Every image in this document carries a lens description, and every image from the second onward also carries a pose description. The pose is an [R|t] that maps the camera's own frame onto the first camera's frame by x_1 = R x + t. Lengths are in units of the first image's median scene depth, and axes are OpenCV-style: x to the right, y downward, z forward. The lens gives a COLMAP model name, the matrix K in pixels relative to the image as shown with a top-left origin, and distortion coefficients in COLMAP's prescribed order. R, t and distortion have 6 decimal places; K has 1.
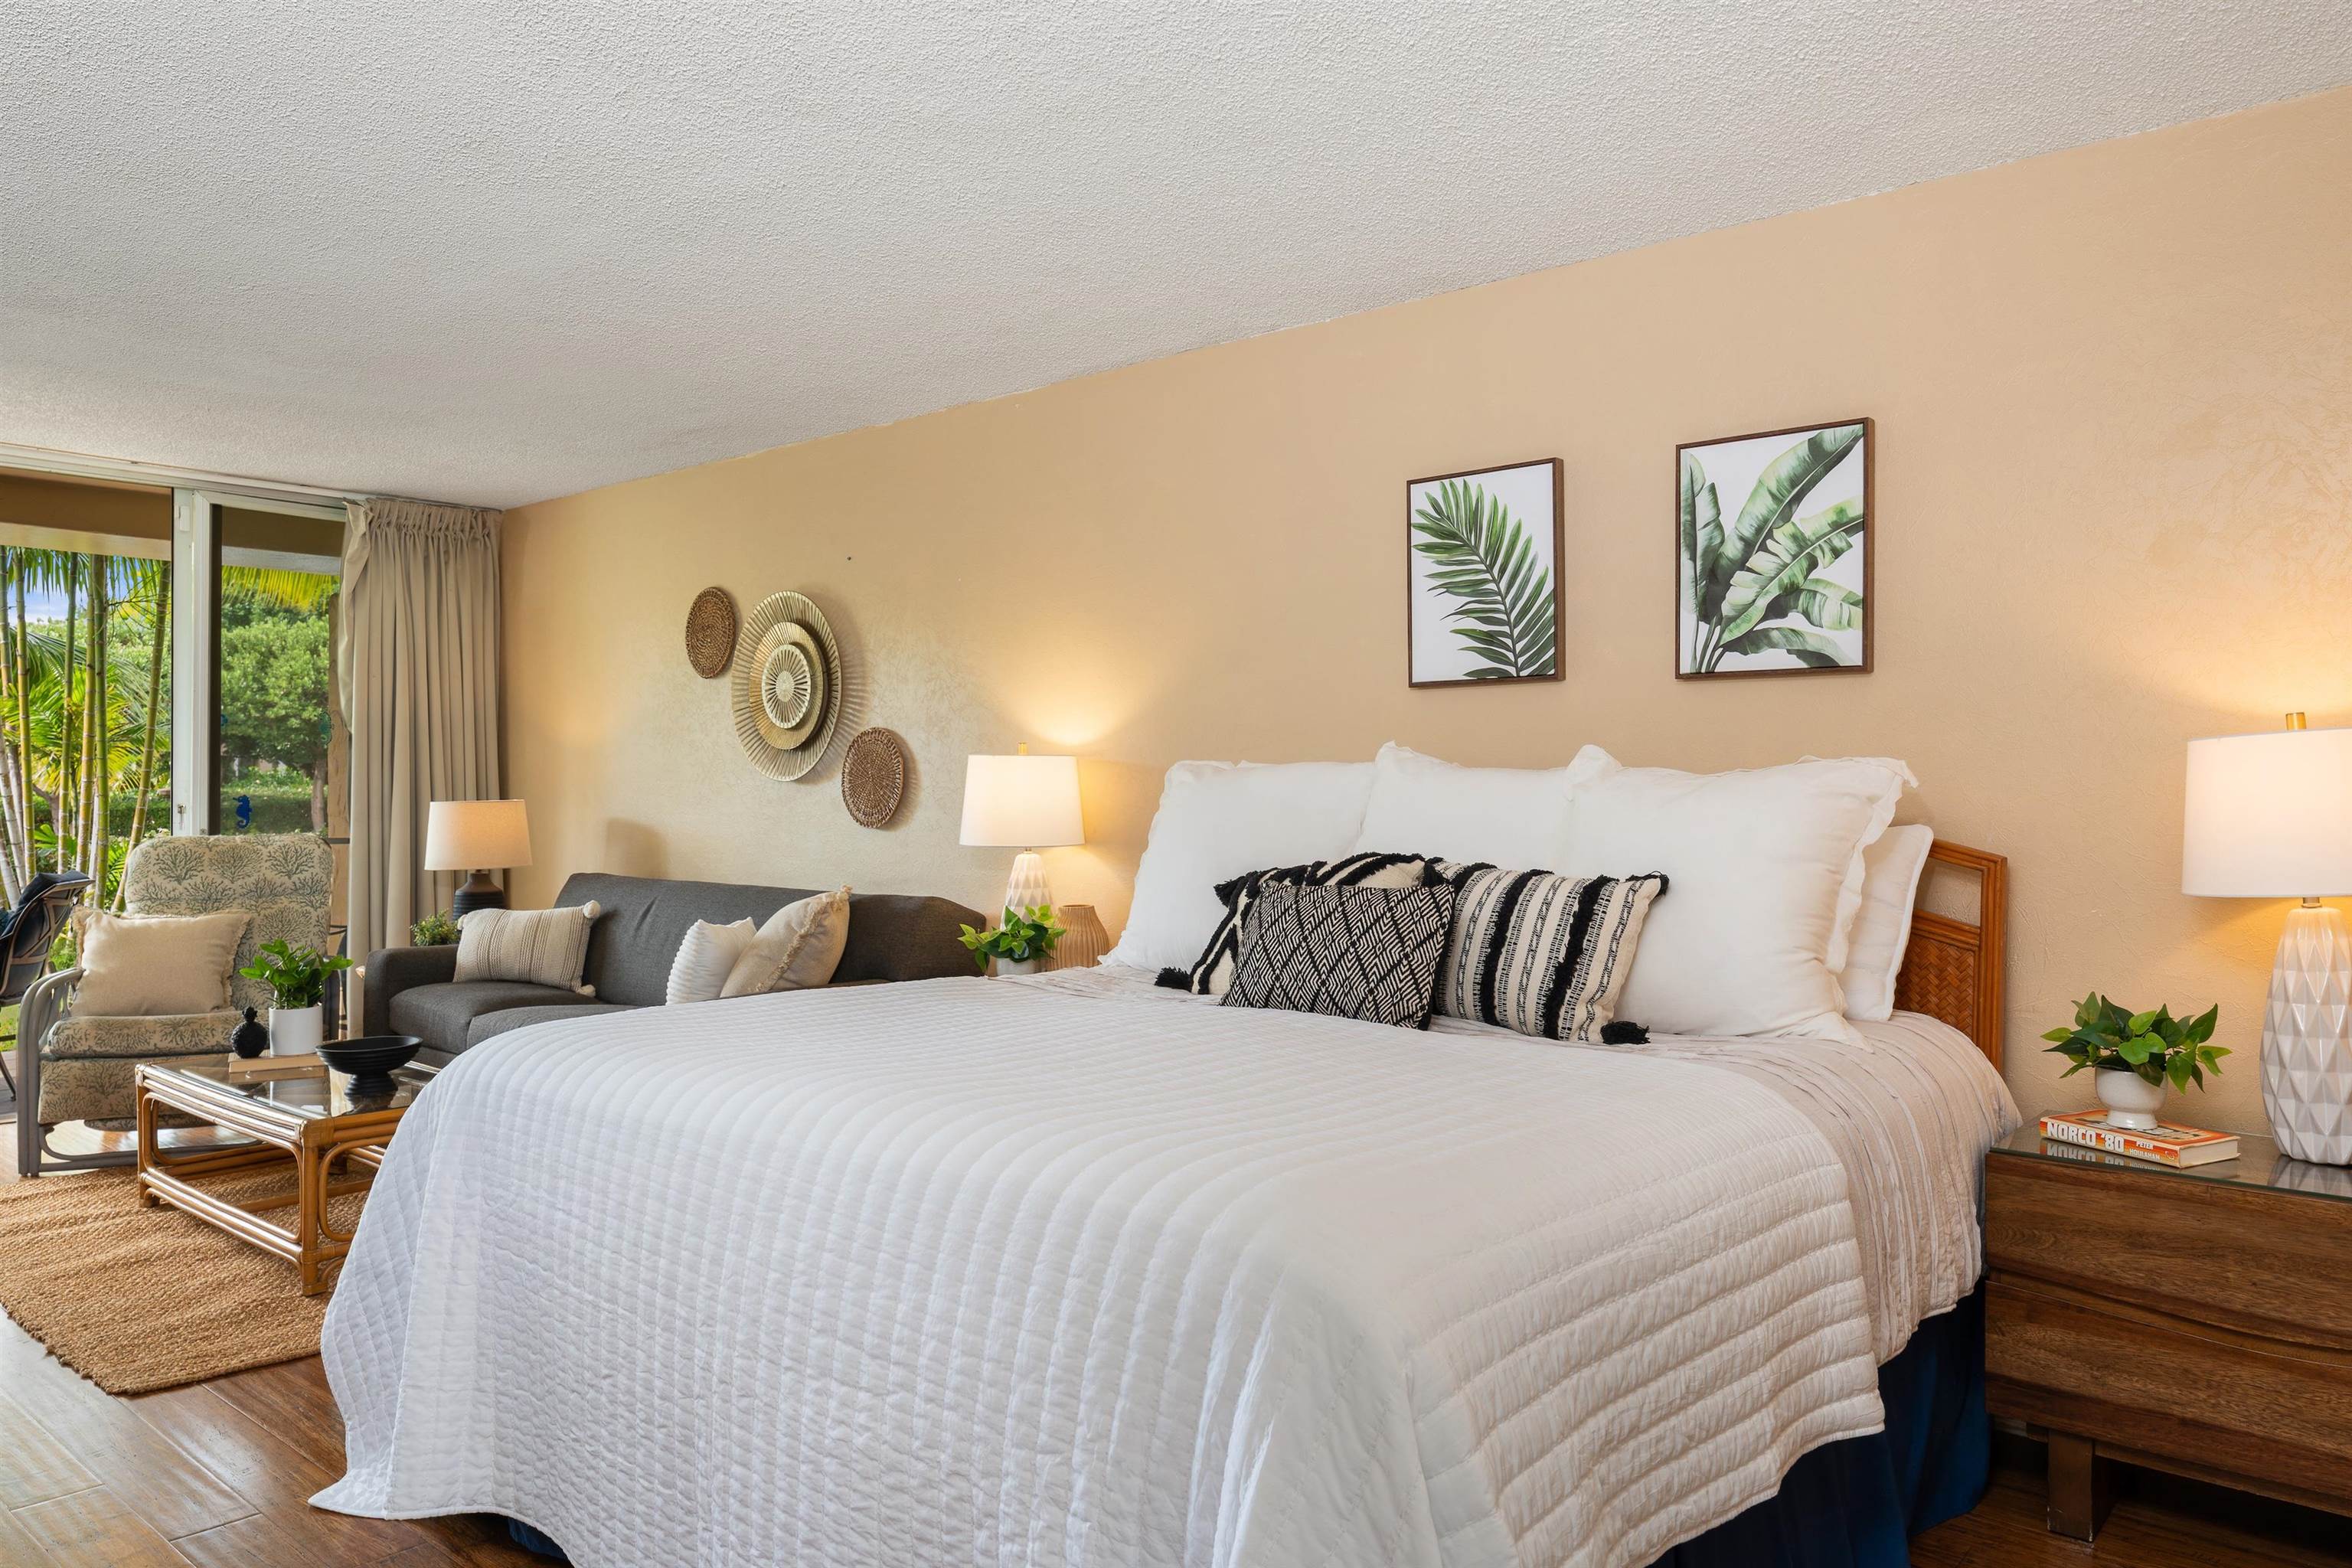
lens RADIAL K [[1600.8, 0, 1182.2], [0, 1600.8, 792.9], [0, 0, 1]] dist [0.006580, -0.004252]
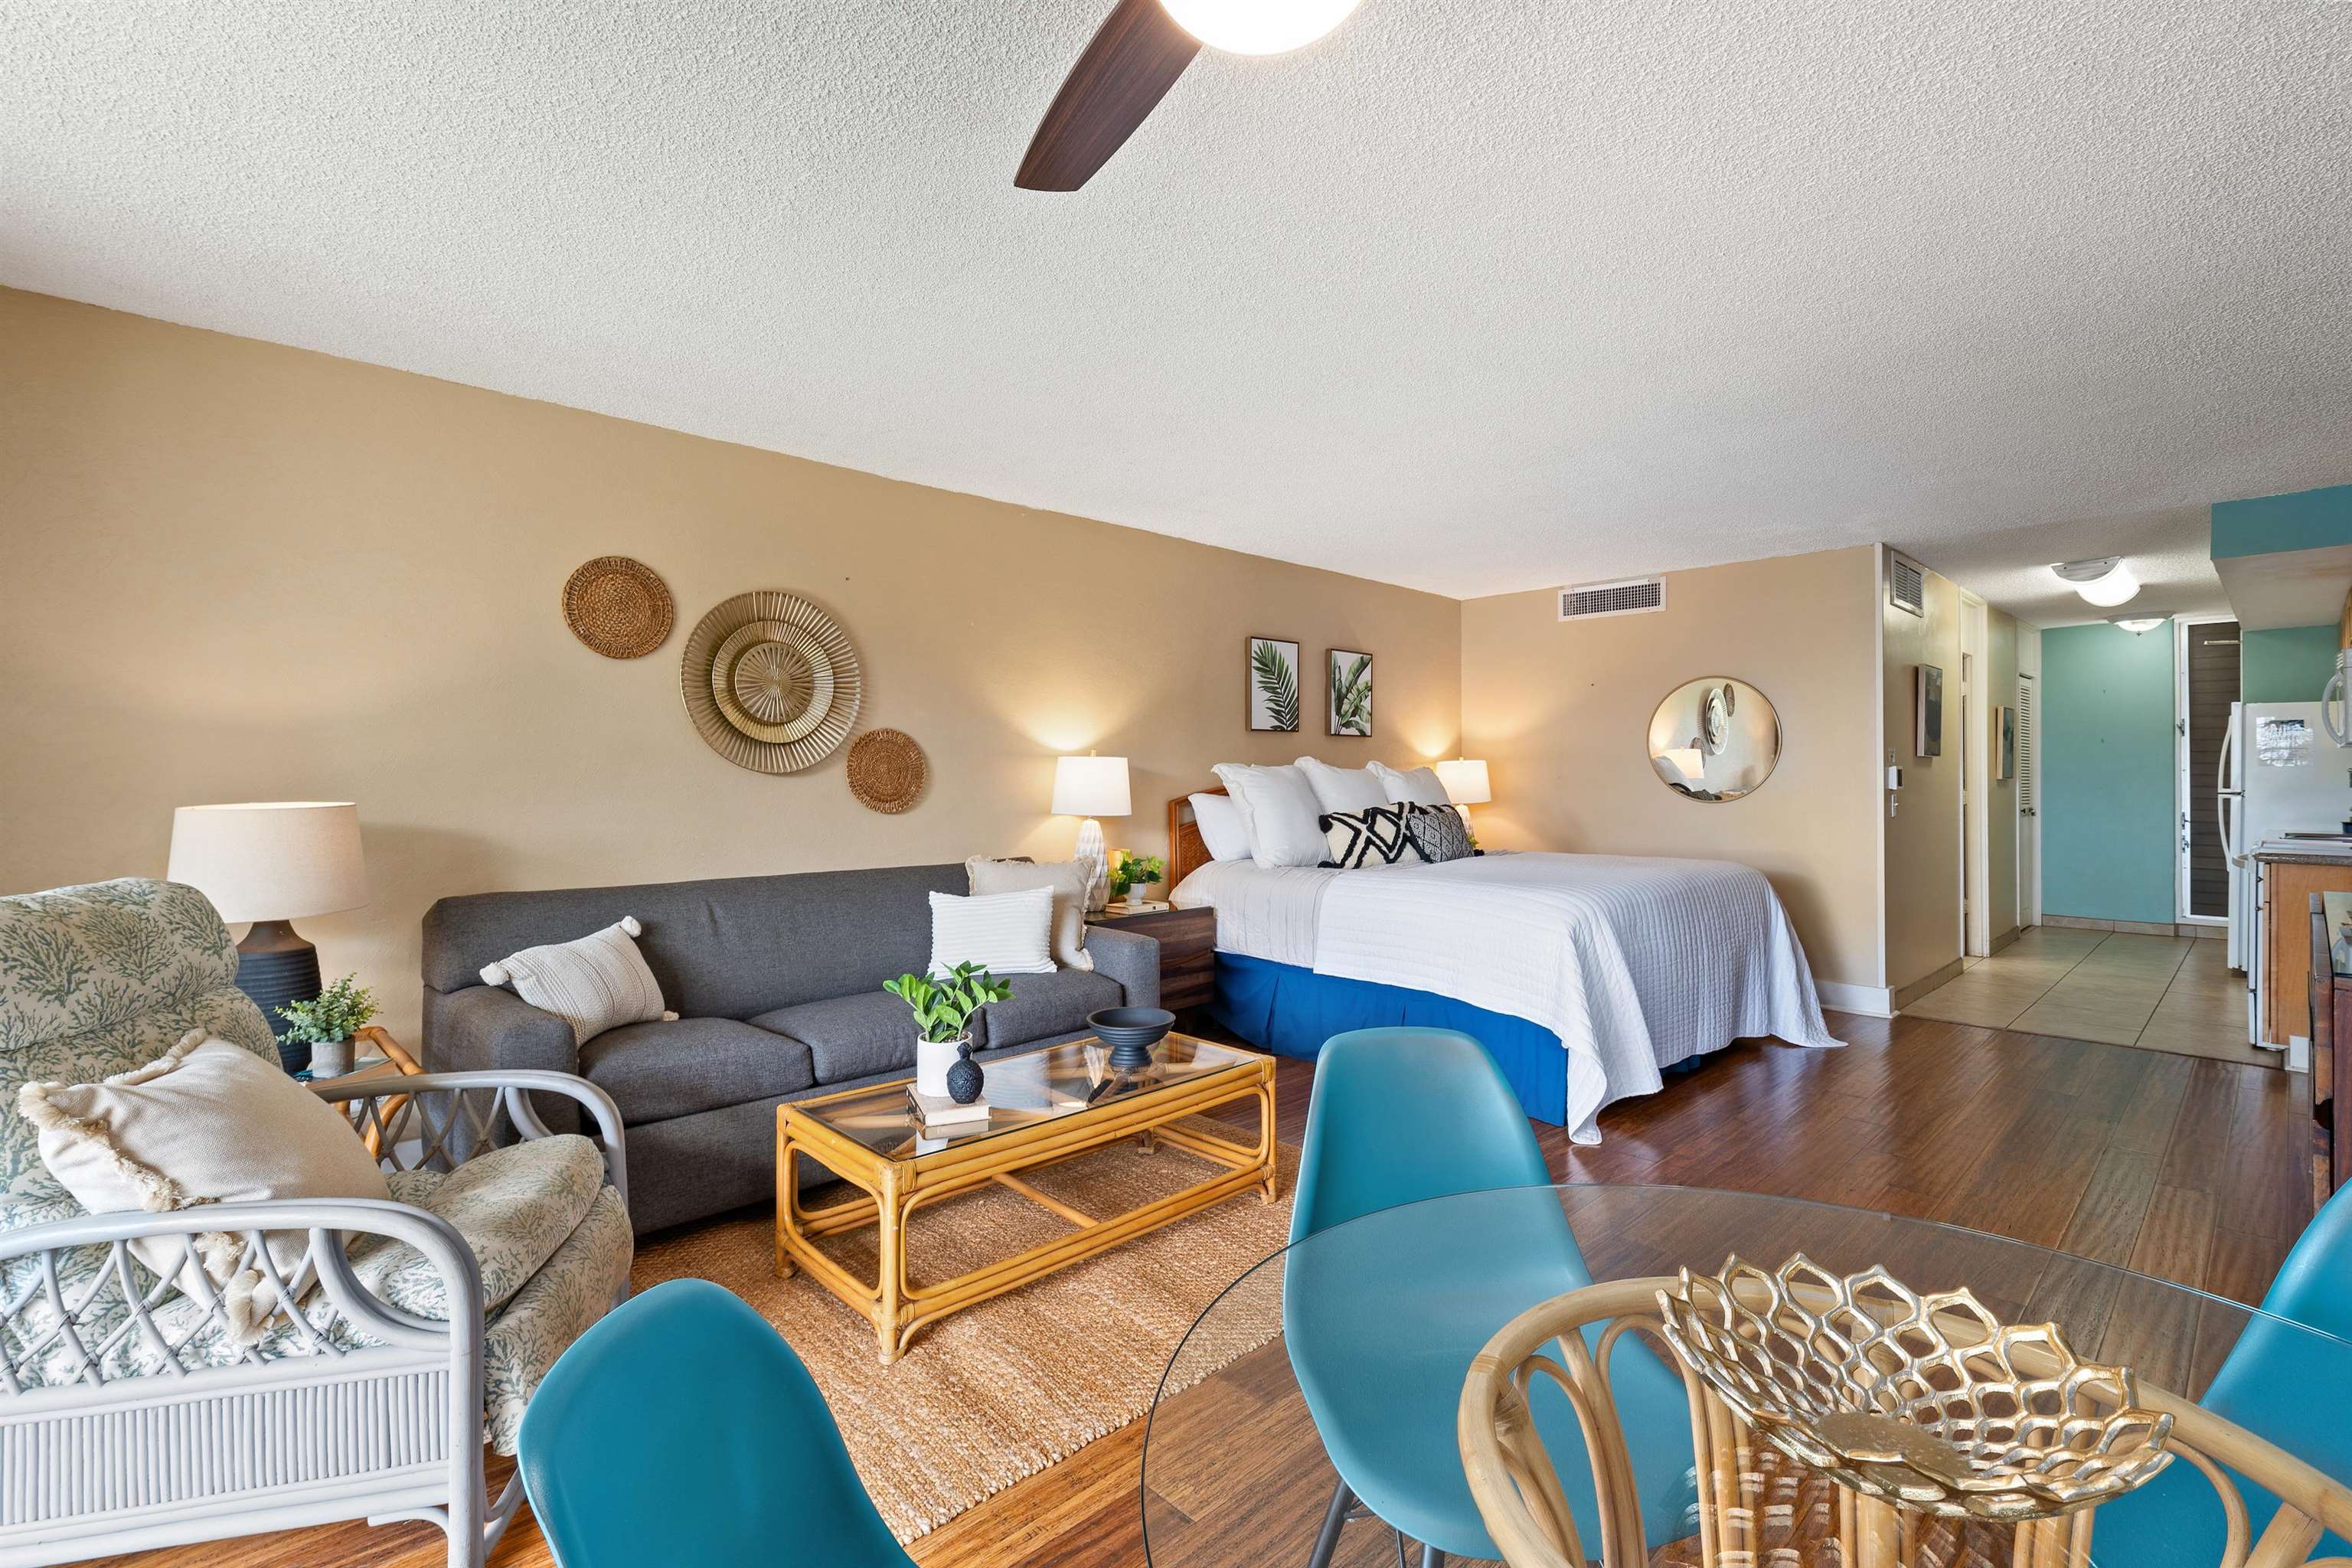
lens RADIAL K [[1069.2, 0, 1193.8], [0, 1069.2, 779.4], [0, 0, 1]] dist [0.017501, -0.000090]
pose [[0.081152, -0.006239, 0.996682, -1.399517], [0.005807, 0.999966, 0.005787, -0.009221], [-0.996685, 0.005318, 0.081185, 1.019282]]
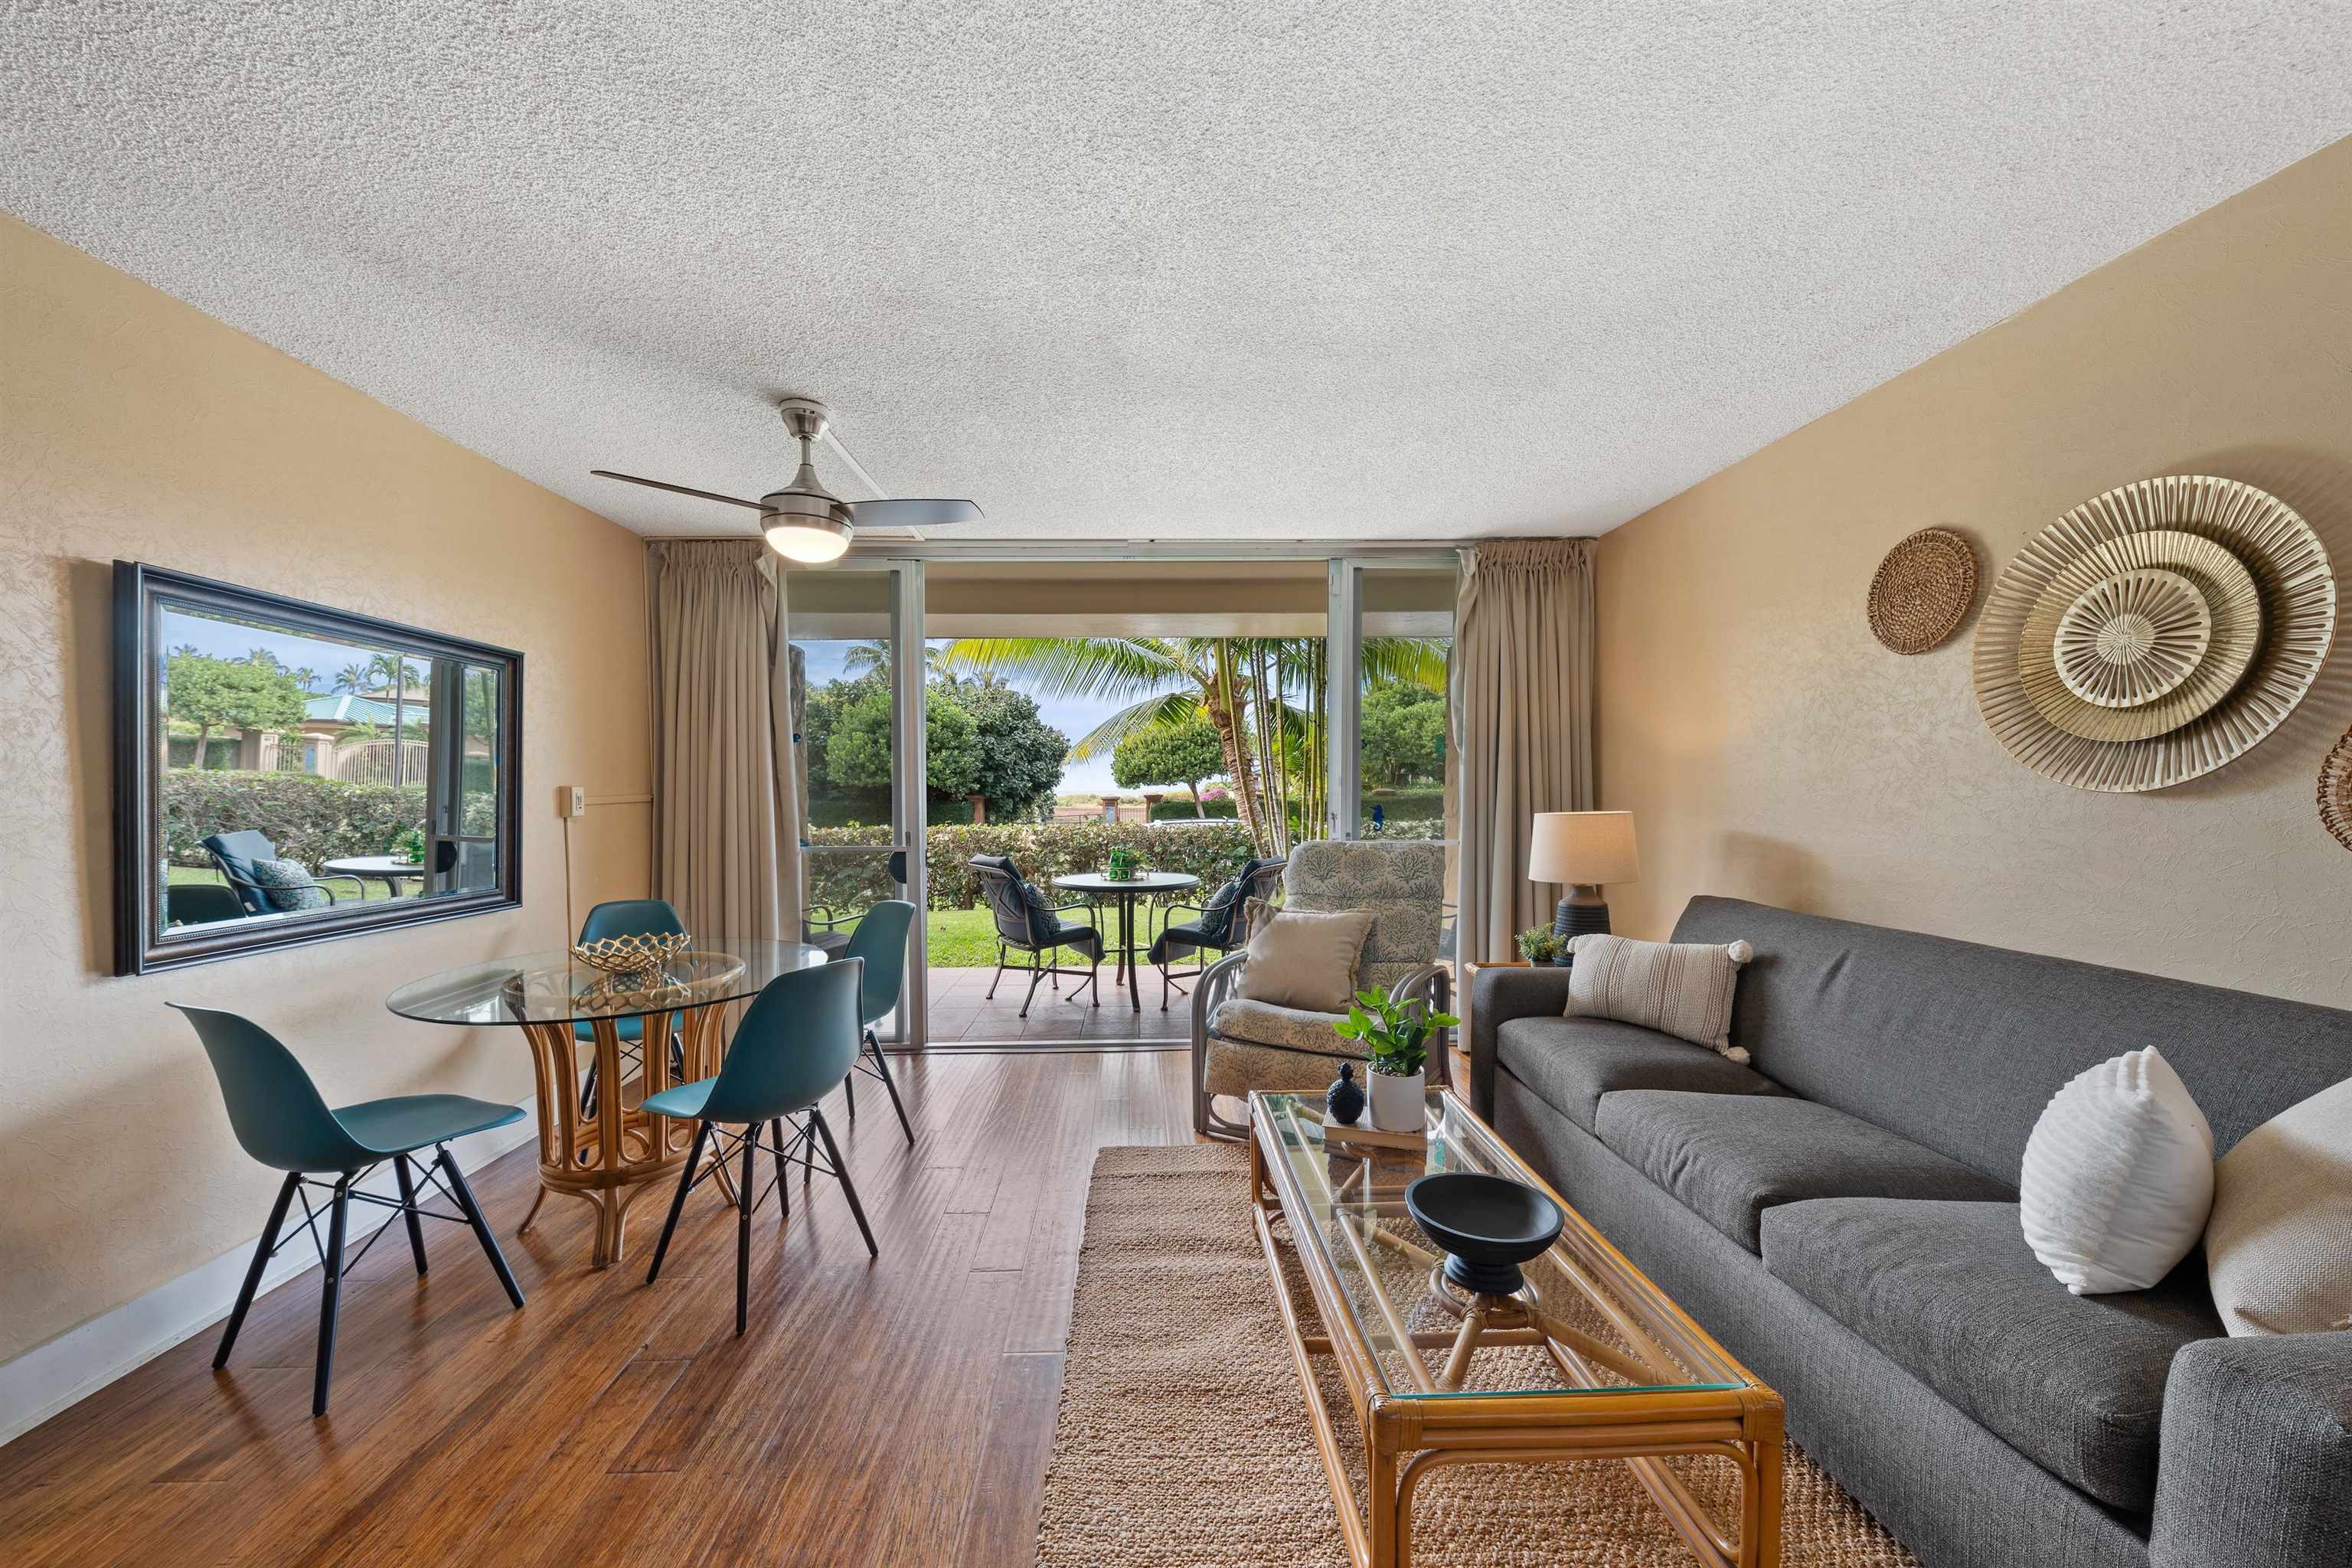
lens RADIAL K [[841.7, 0, 1152.0], [0, 841.7, 822.7], [0, 0, 1]] dist [0.012048, -0.000010]
pose [[0.673204, 0.020876, -0.739162, -0.390822], [0.006989, 0.999377, 0.034592, -0.014457], [0.739424, -0.028454, 0.672638, 0.760409]]
